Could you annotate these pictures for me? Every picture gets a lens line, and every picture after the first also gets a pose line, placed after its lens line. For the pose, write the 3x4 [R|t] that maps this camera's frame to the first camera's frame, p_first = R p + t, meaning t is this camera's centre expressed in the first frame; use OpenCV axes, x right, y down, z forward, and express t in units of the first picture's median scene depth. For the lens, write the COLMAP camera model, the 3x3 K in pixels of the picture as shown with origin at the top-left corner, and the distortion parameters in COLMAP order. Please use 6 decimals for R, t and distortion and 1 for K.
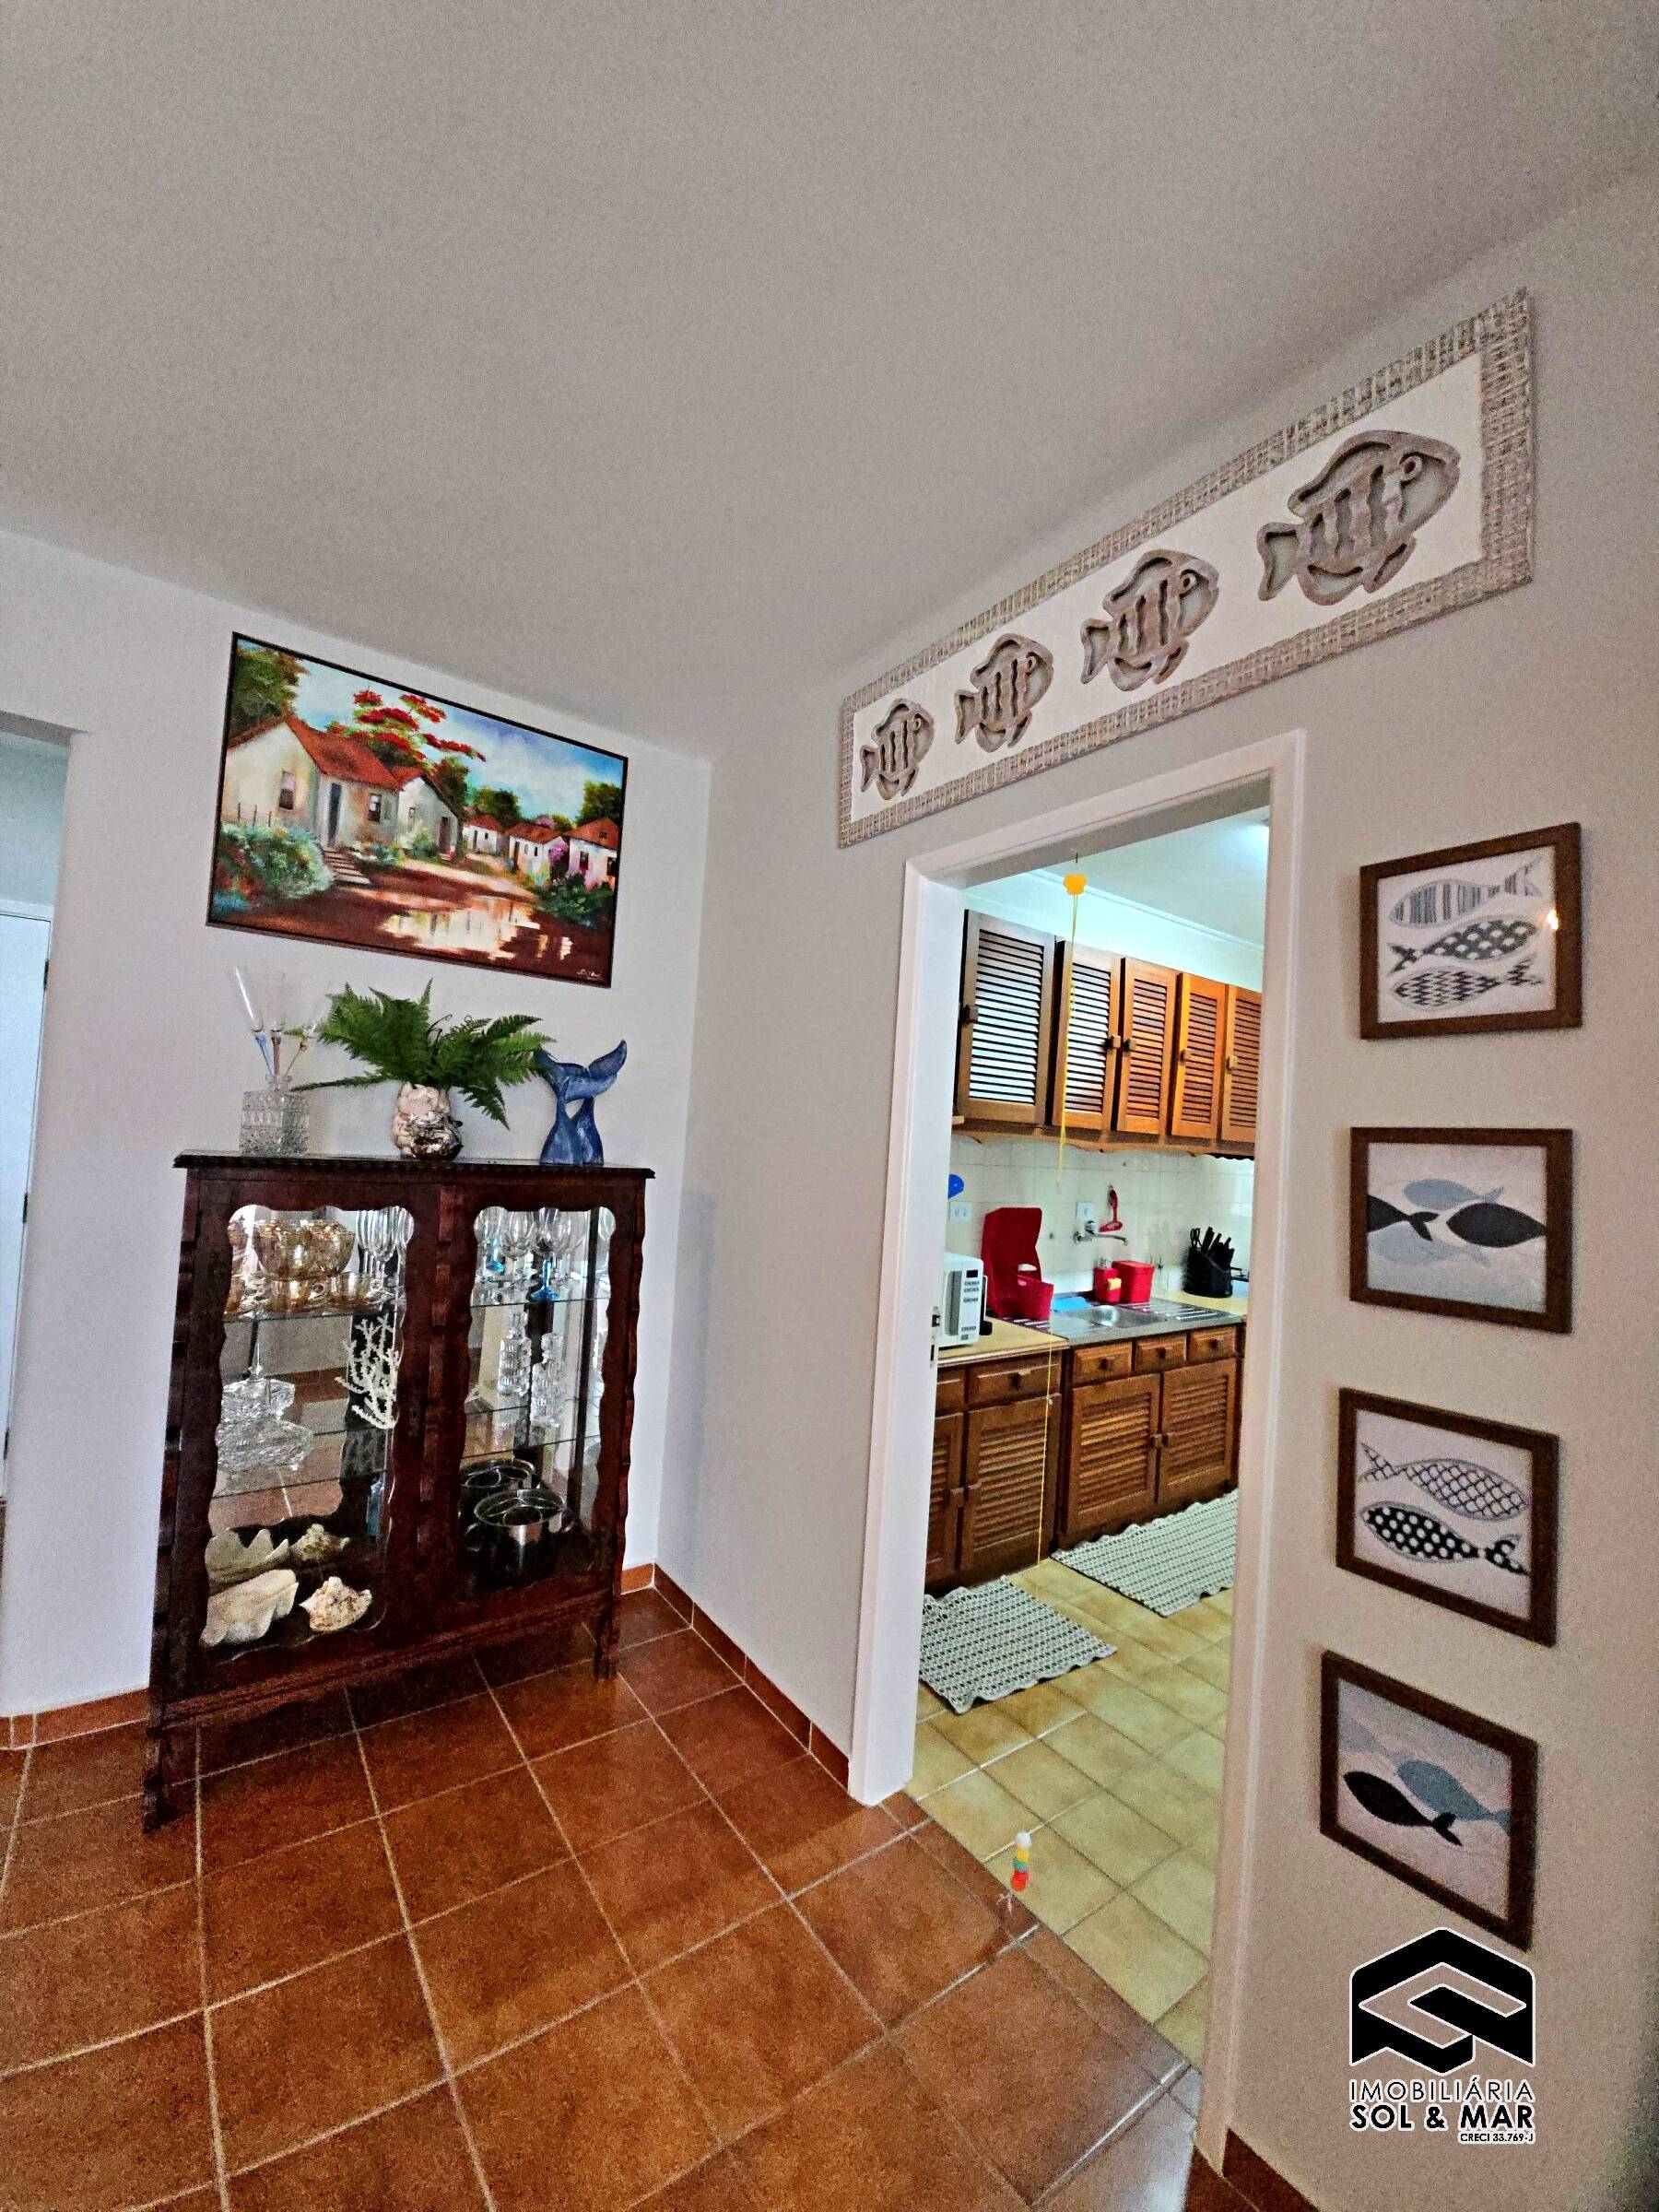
lens RADIAL K [[873.0, 0, 829.5], [0, 873.0, 1106.0], [0, 0, 1]] dist [0.000493, -0.009632]
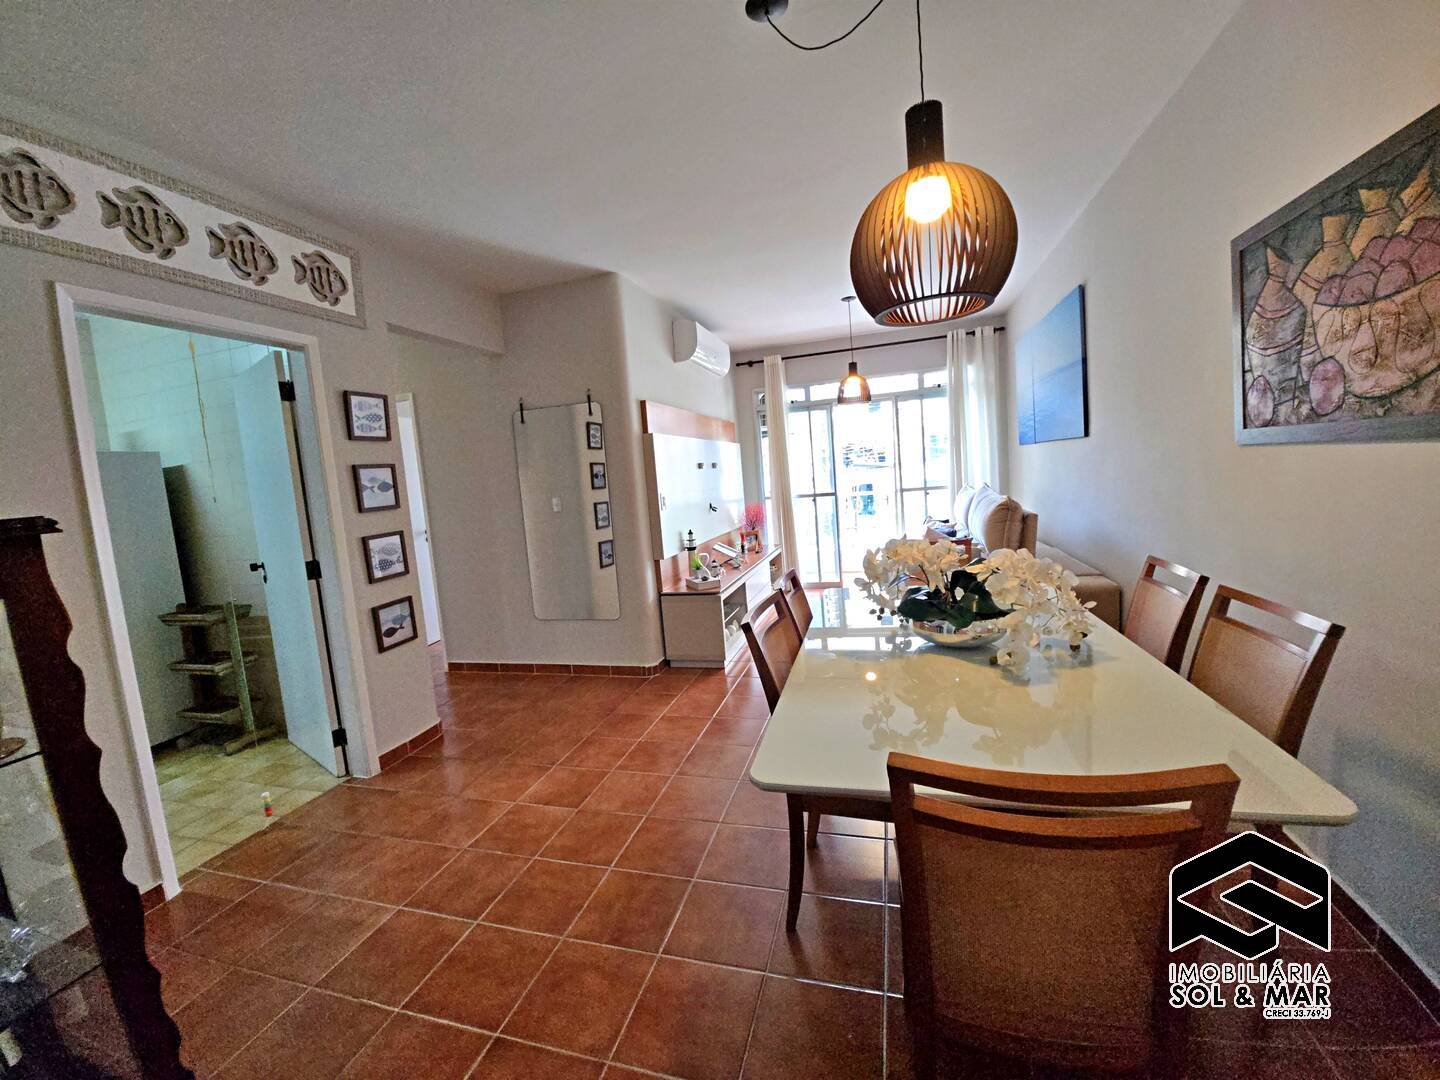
lens RADIAL K [[570.5, 0, 721.0], [0, 570.5, 531.7], [0, 0, 1]] dist [0.001773, -0.010951]
pose [[-0.620176, -0.088328, 0.779474, -2.218225], [0.017821, 0.991798, 0.126566, 0.027910], [-0.784260, 0.092384, -0.613515, 1.305280]]
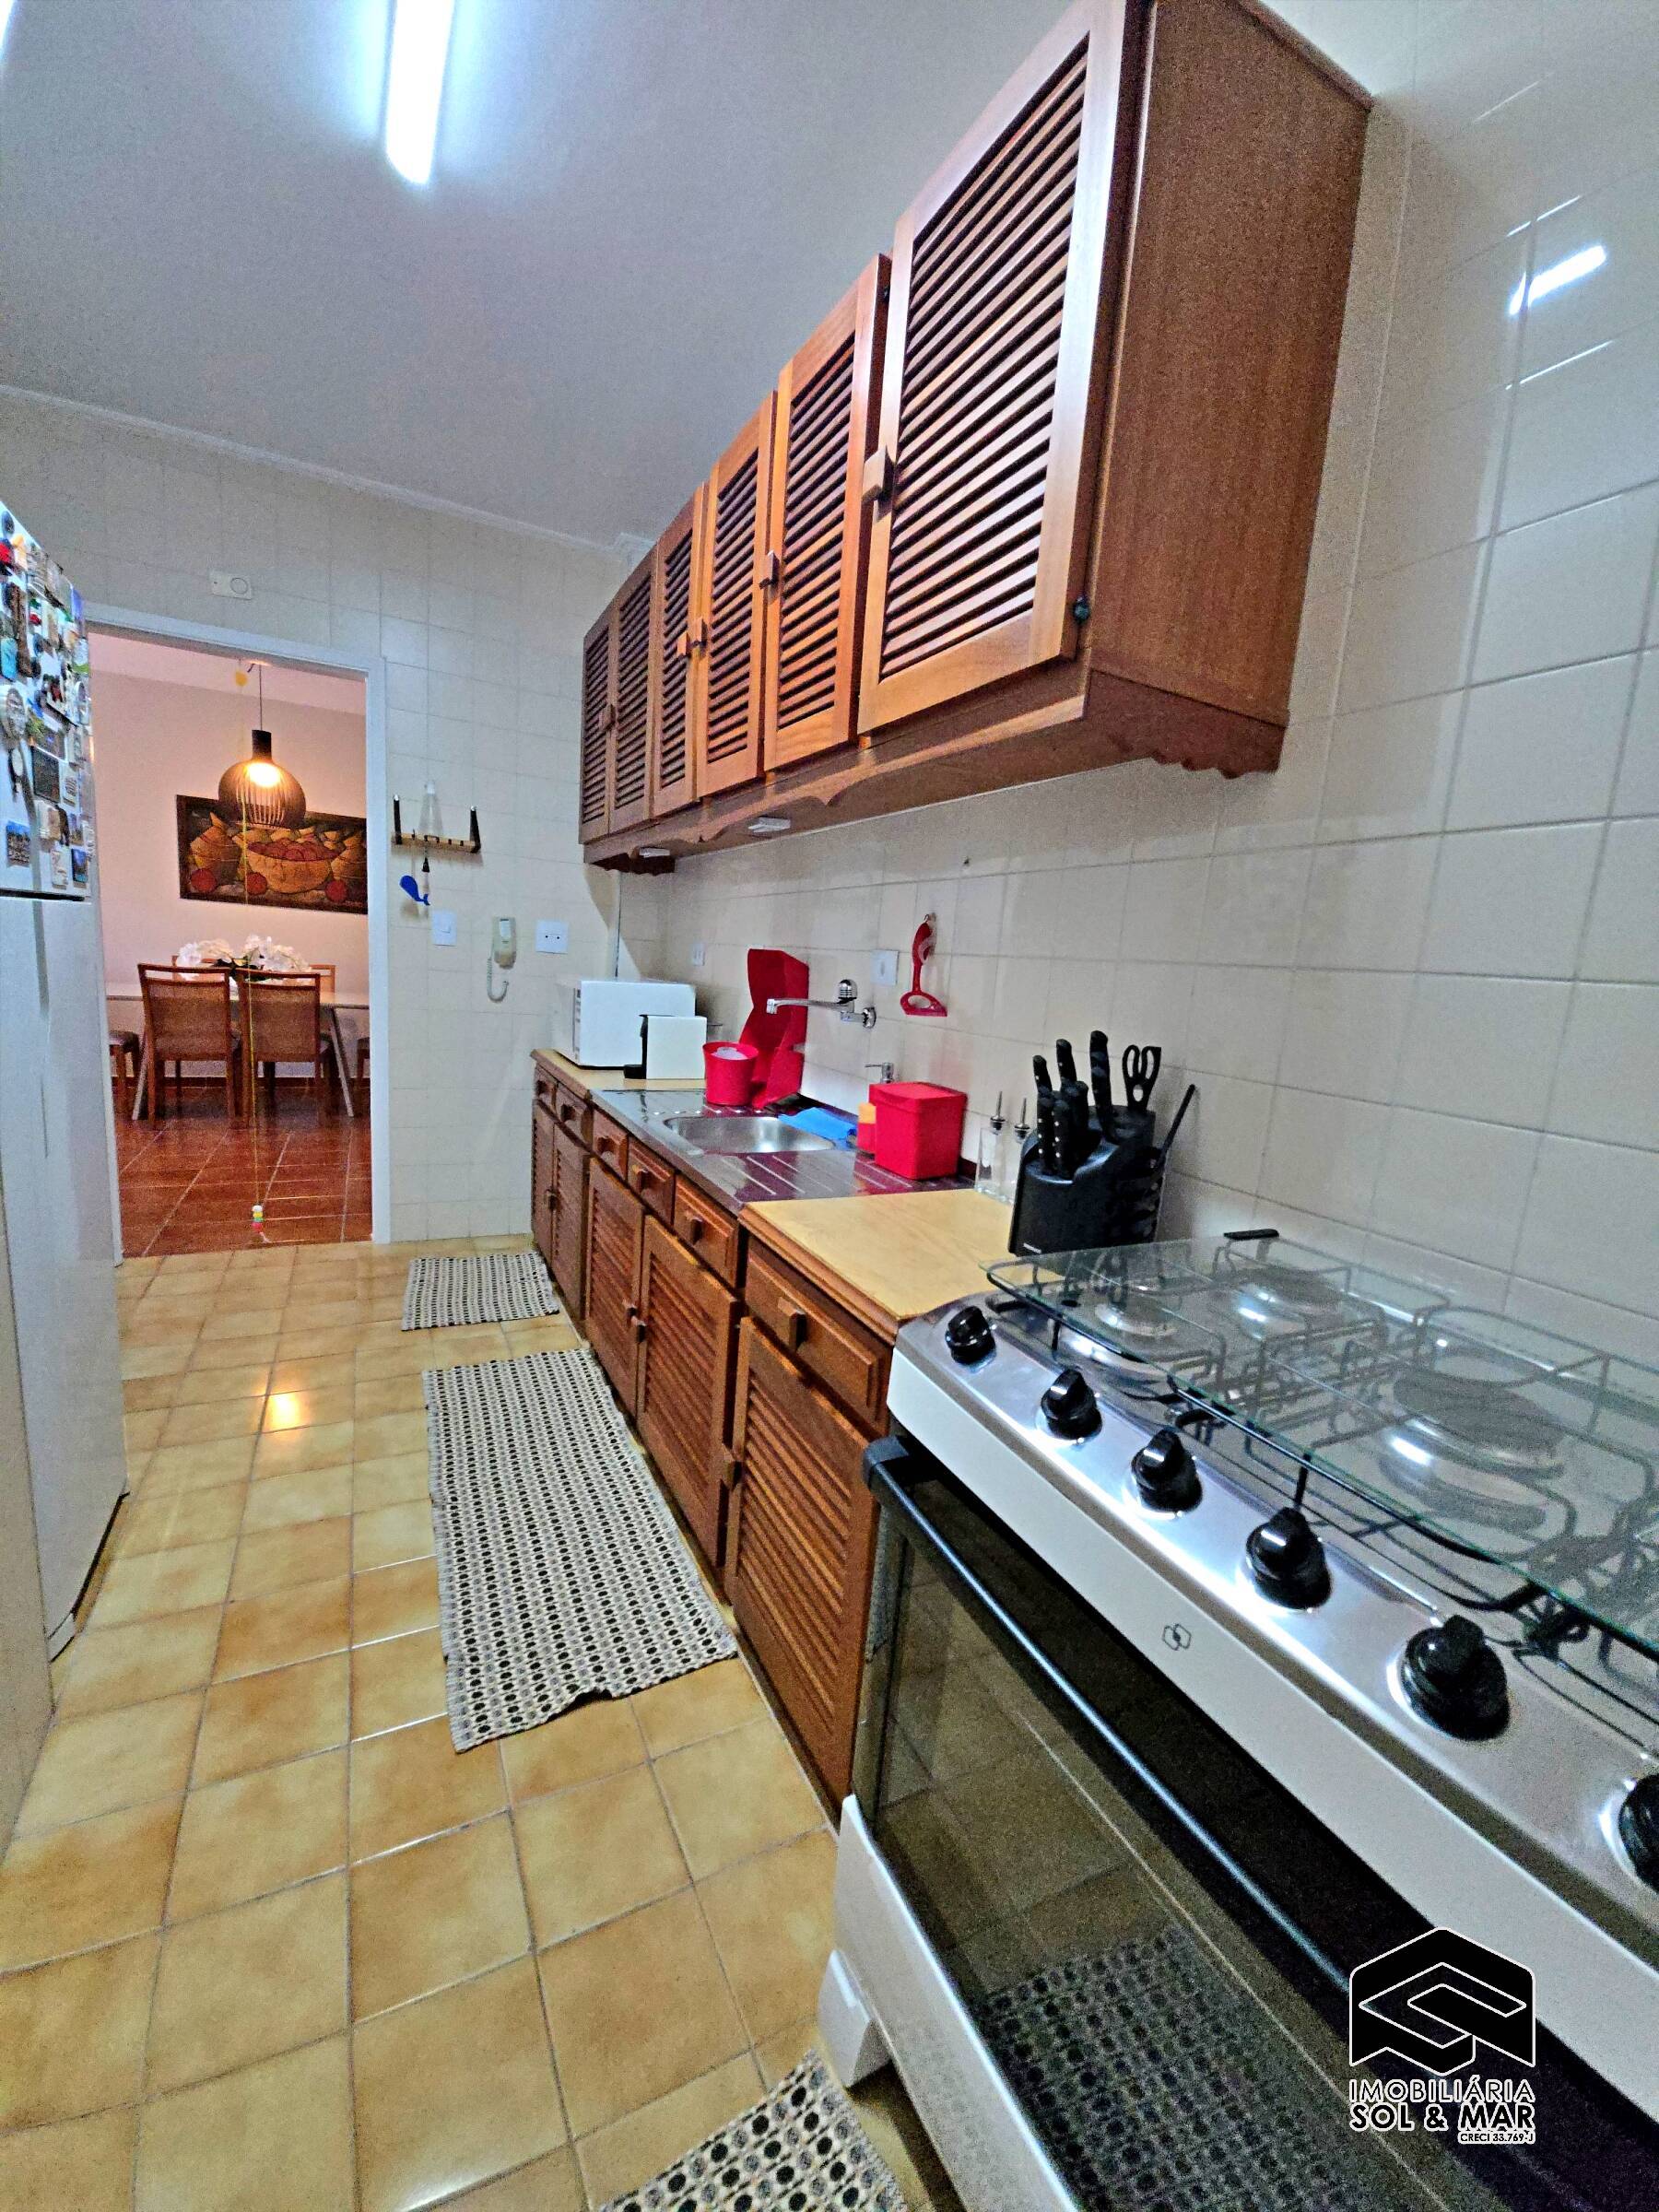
lens RADIAL K [[873.0, 0, 829.5], [0, 873.0, 1106.0], [0, 0, 1]] dist [0.000493, -0.009632]
pose [[-0.134334, 0.095386, -0.986335, 2.752572], [-0.055523, 0.993068, 0.103599, 0.476656], [0.989379, 0.068681, -0.128107, 3.532547]]
